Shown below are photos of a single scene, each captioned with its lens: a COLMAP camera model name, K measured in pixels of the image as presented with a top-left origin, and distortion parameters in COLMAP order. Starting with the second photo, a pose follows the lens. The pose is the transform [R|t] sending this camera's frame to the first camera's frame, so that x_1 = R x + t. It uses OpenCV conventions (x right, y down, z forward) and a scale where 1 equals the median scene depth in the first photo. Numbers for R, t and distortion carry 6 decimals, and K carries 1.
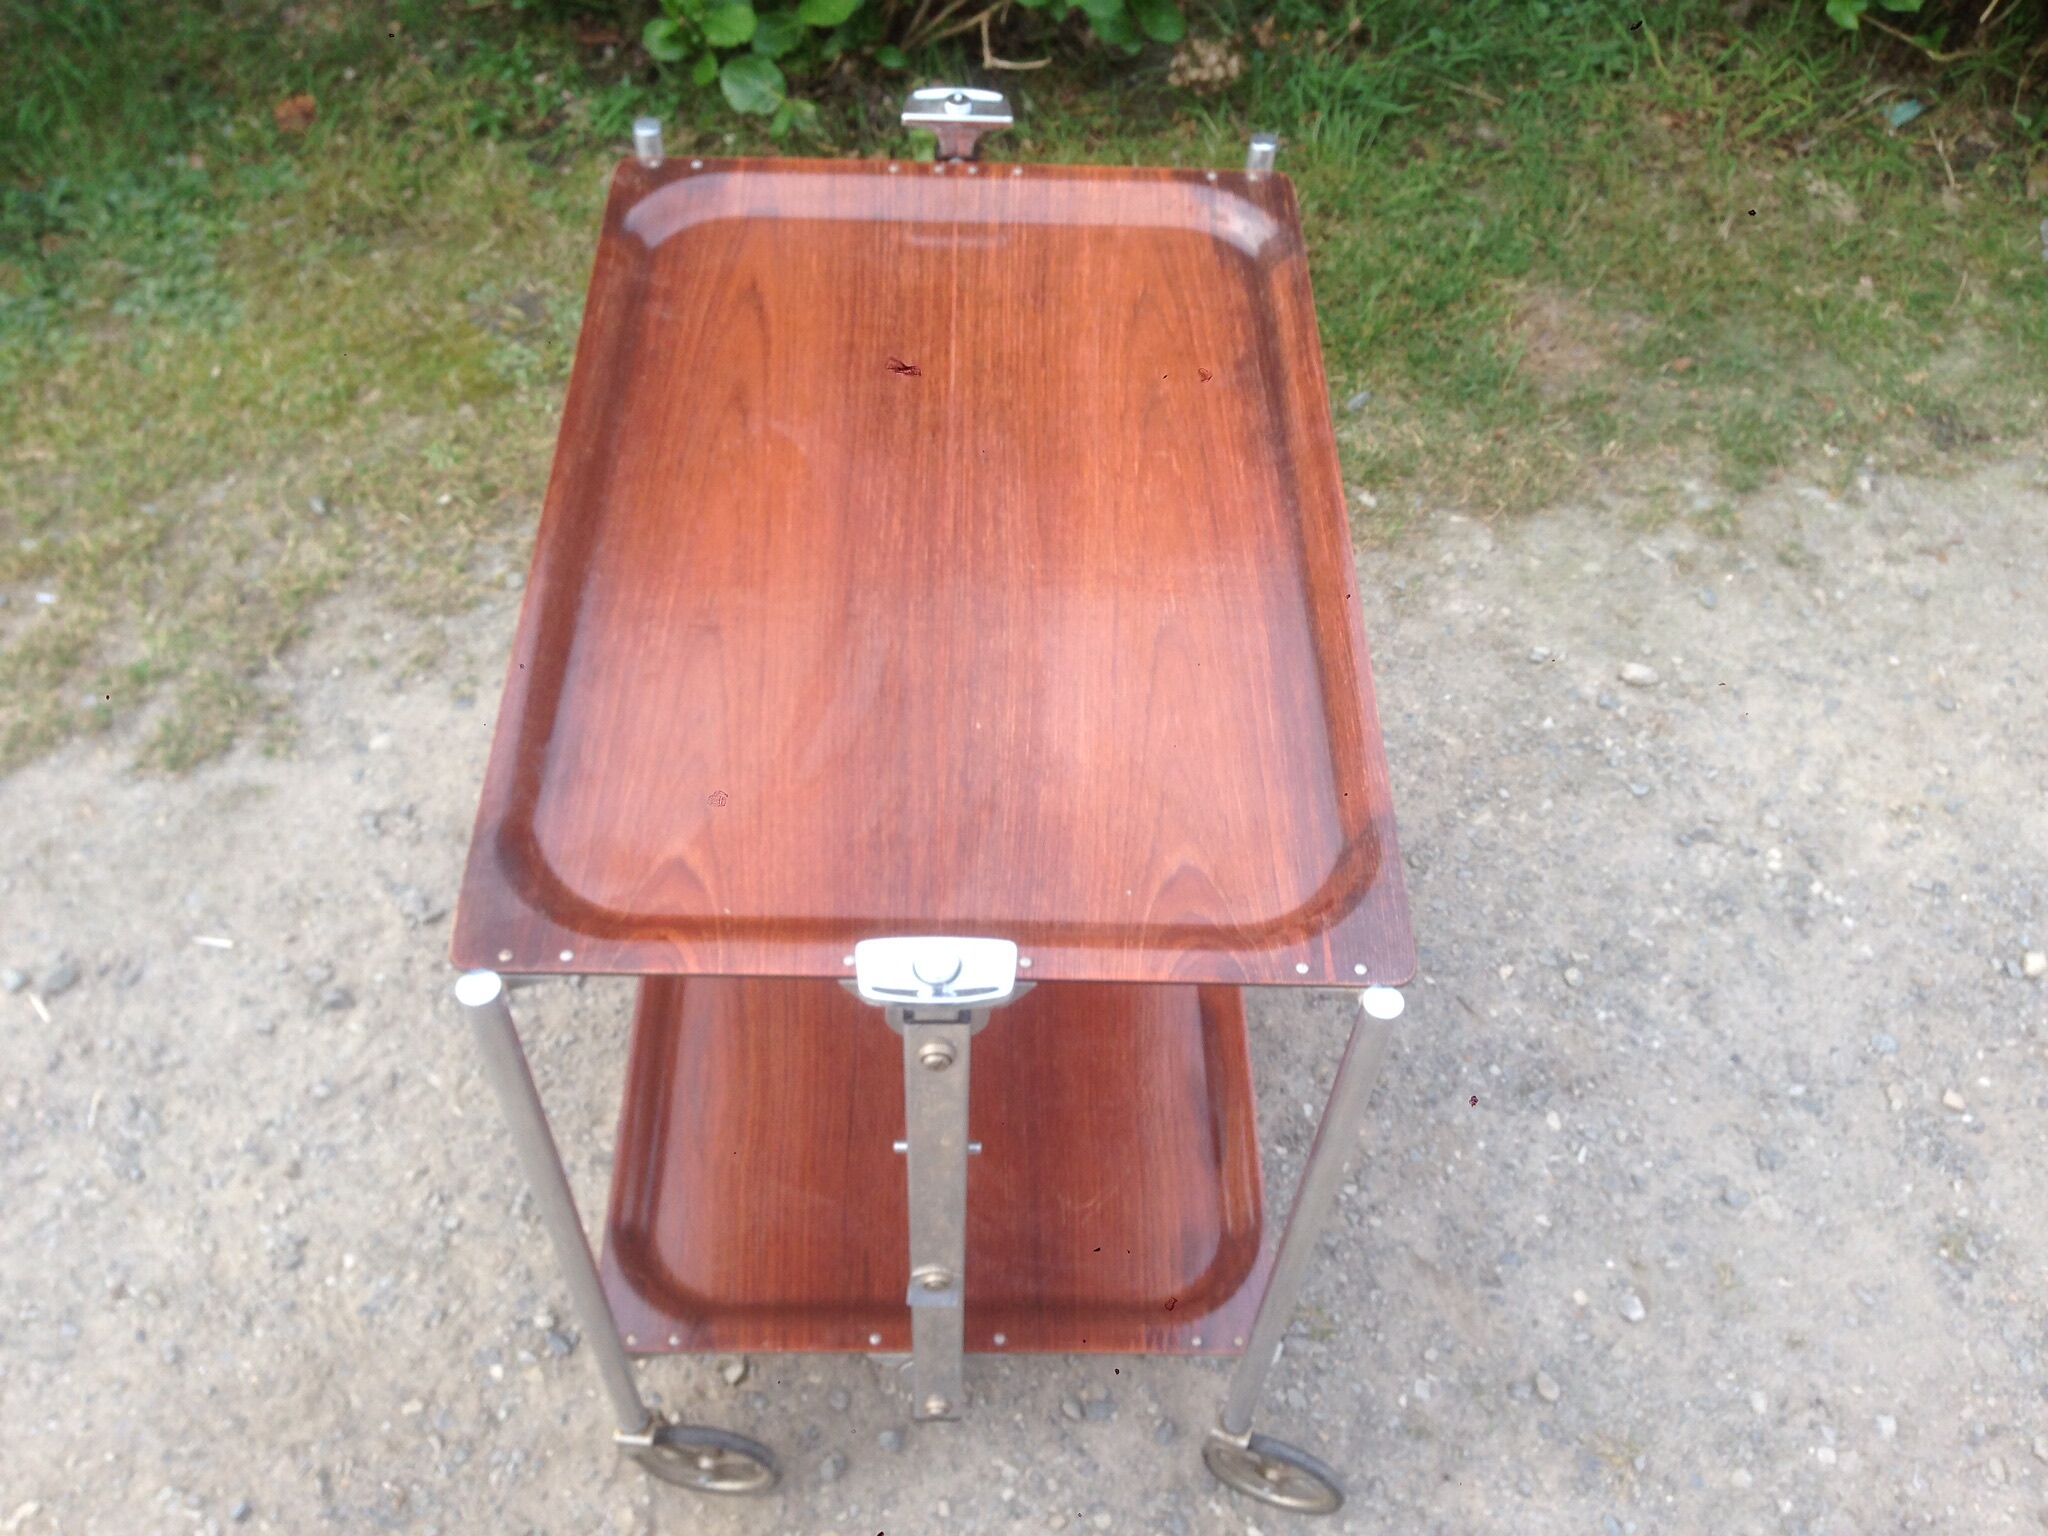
lens RADIAL K [[1895.7, 0, 1024.0], [0, 1895.7, 768.0], [0, 0, 1]] dist [0.148098, -0.287109]
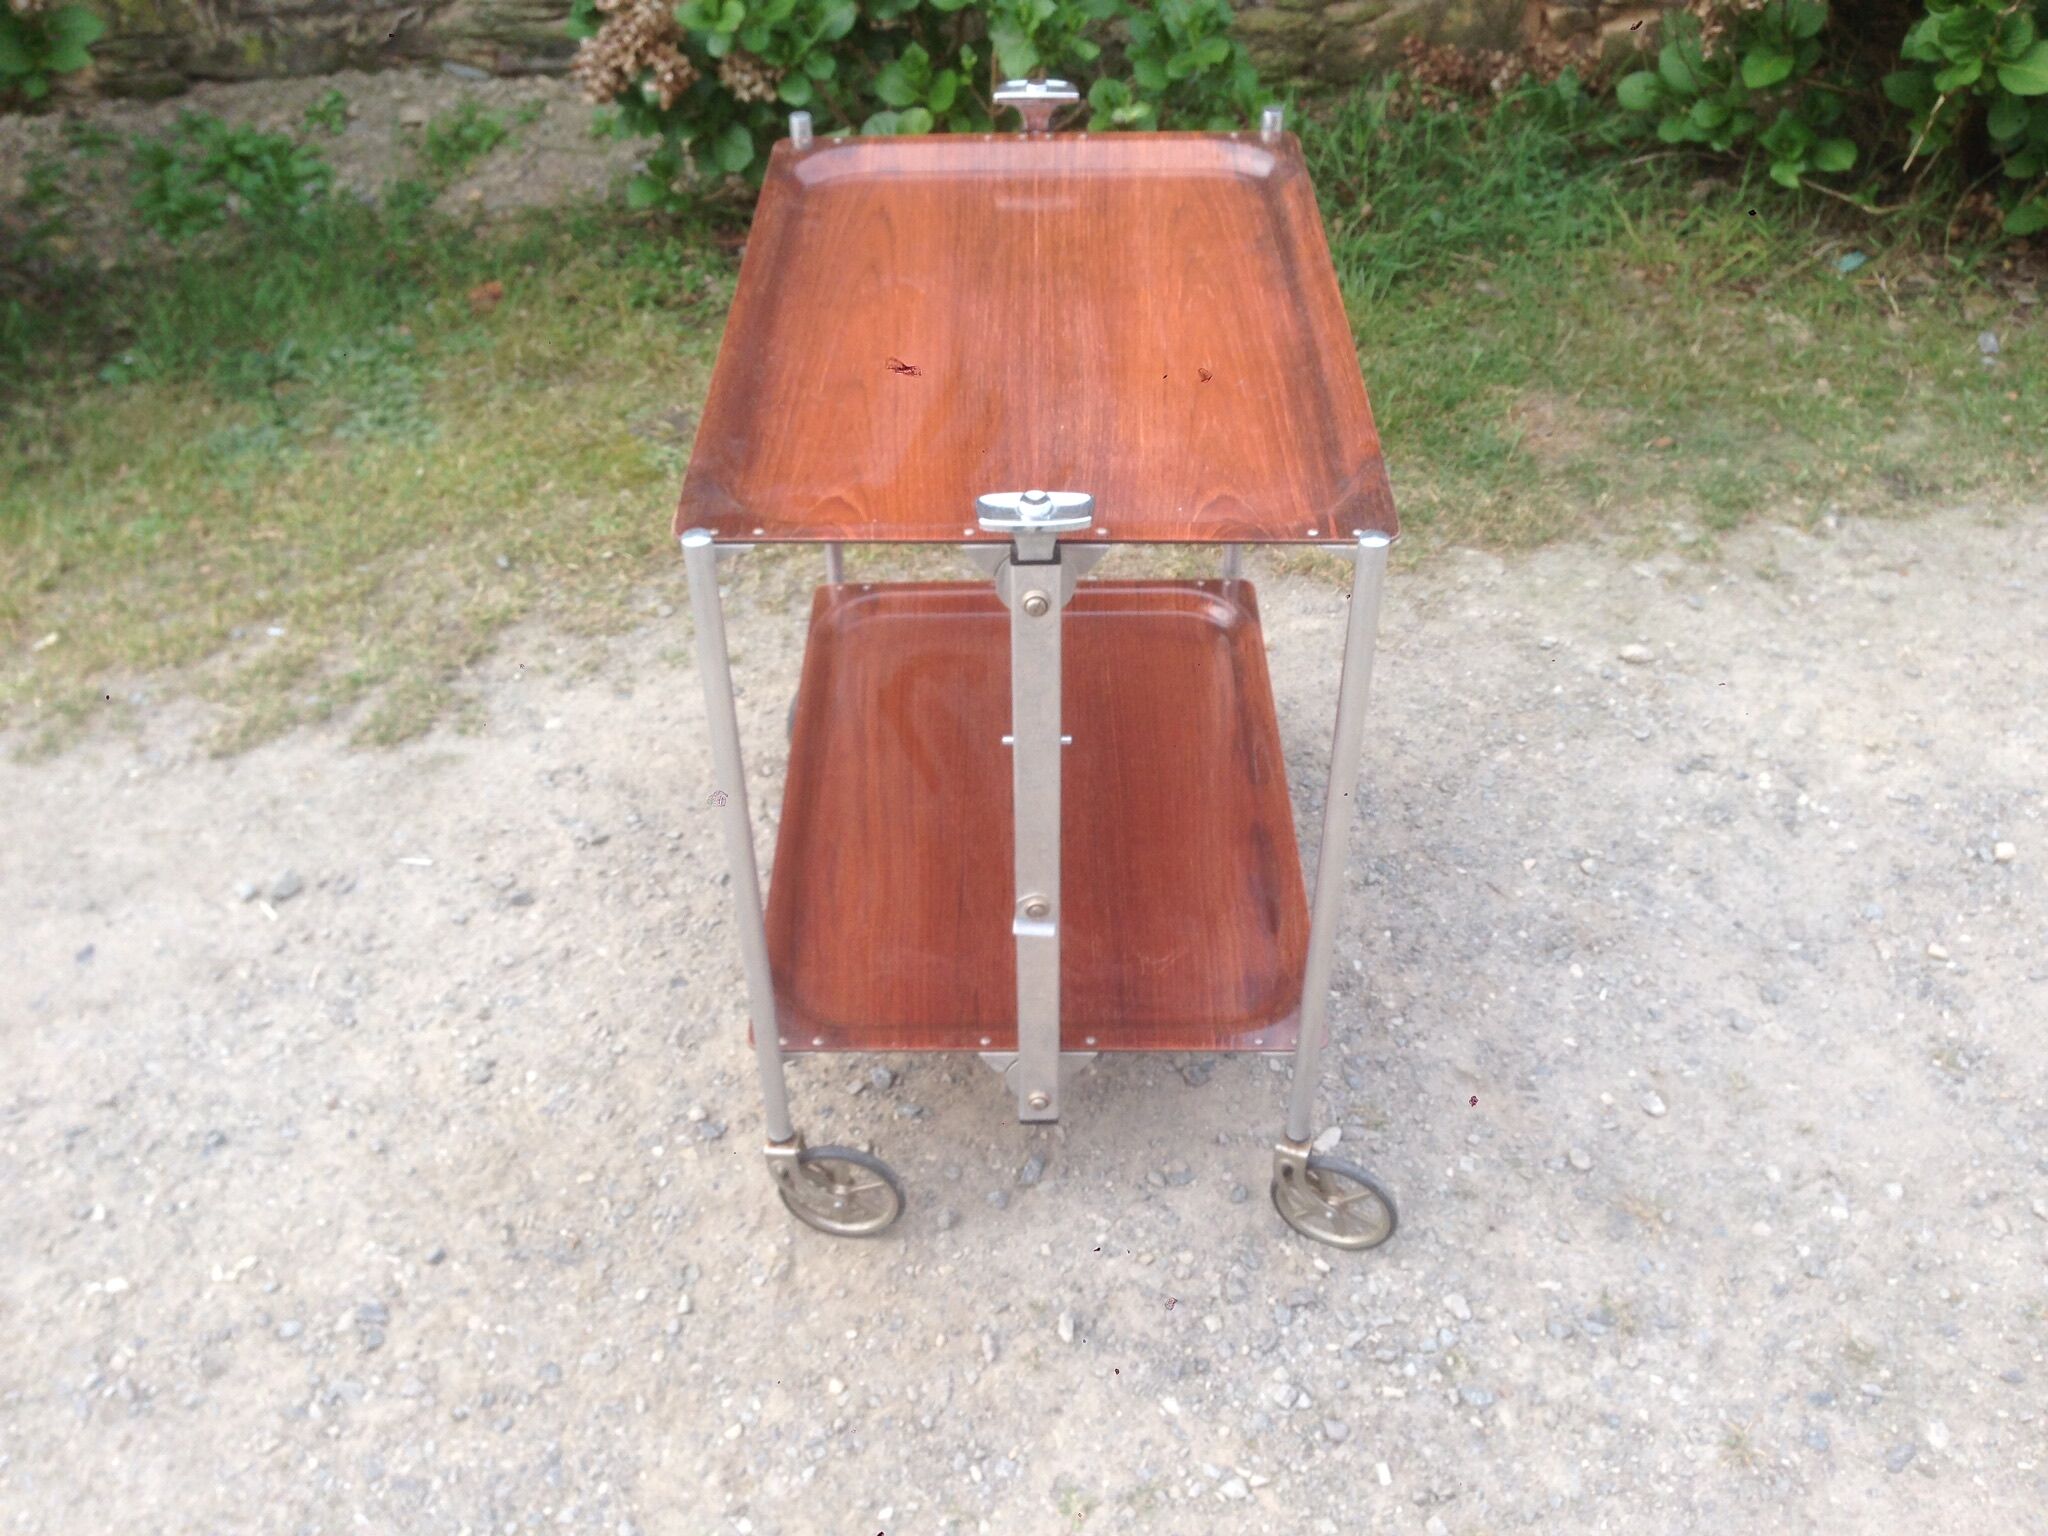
lens RADIAL K [[1883.3, 0, 1016.8], [0, 1883.3, 765.7], [0, 0, 1]] dist [0.126200, -0.221291]
pose [[0.998828, -0.025023, -0.041434, -0.003840], [0.016086, 0.978953, -0.203449, 0.254109], [0.045653, 0.202544, 0.978208, -0.120781]]
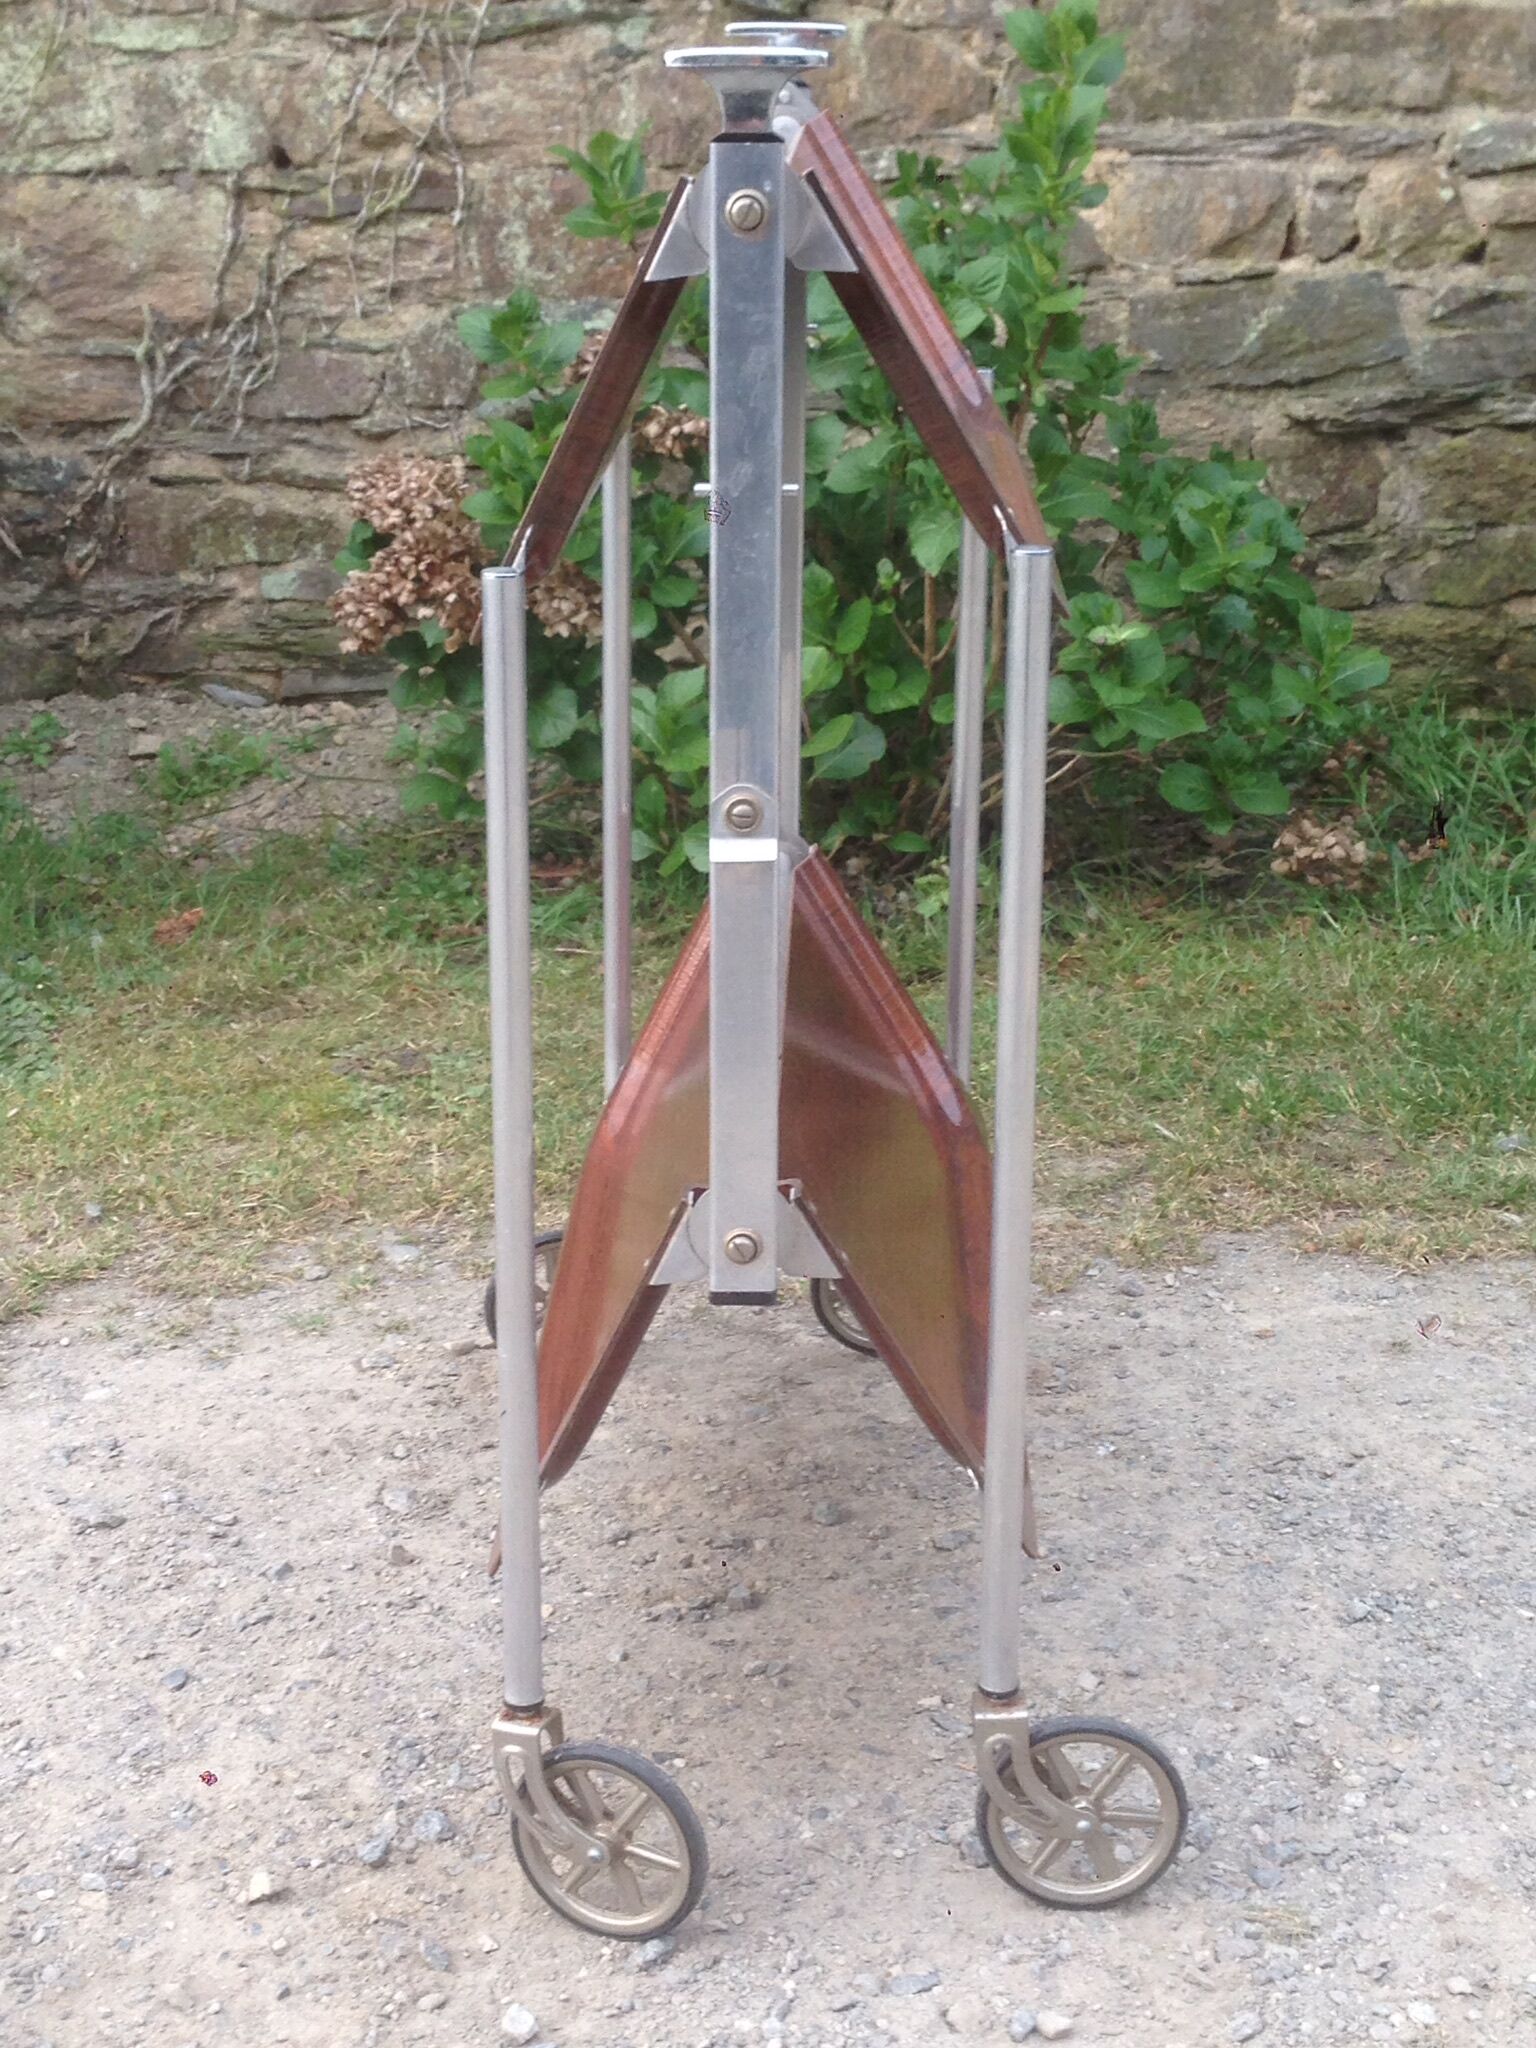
lens RADIAL K [[3170.0, 0, 738.7], [0, 3170.0, 1024.4], [0, 0, 1]] dist [0.068578, 0.142104]
pose [[0.978600, -0.024441, -0.204316, 0.163456], [-0.091089, 0.838885, -0.536634, 0.506783], [0.184513, 0.543760, 0.818706, -0.041393]]
